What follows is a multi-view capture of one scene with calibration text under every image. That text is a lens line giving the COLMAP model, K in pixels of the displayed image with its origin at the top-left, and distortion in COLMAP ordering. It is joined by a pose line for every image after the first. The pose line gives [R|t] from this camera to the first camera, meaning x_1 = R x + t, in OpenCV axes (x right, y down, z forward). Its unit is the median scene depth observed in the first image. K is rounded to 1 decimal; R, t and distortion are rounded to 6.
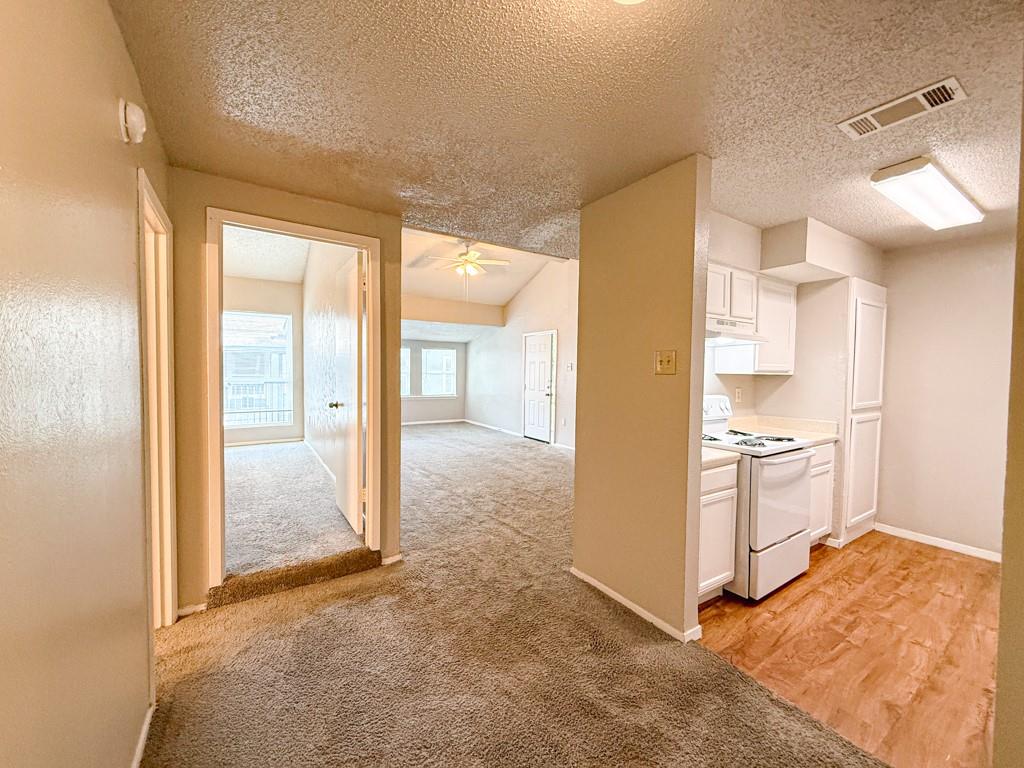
lens RADIAL K [[409.9, 0, 499.1], [0, 409.9, 386.5], [0, 0, 1]] dist [-0.000827, -0.004072]
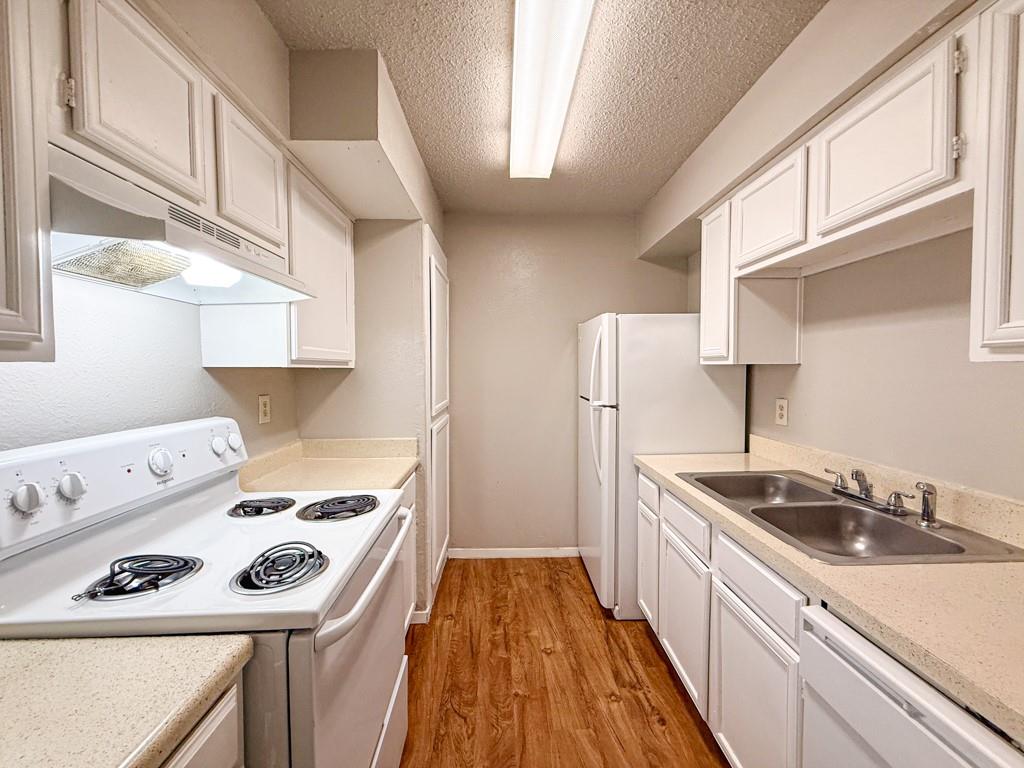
lens RADIAL K [[414.9, 0, 512.0], [0, 414.9, 384.0], [0, 0, 1]] dist [-0.000051, 0.000579]
pose [[0.515169, -0.043905, 0.855963, 0.341344], [0.039349, 0.998846, 0.027552, -0.013733], [-0.856185, 0.019488, 0.516302, 0.529779]]
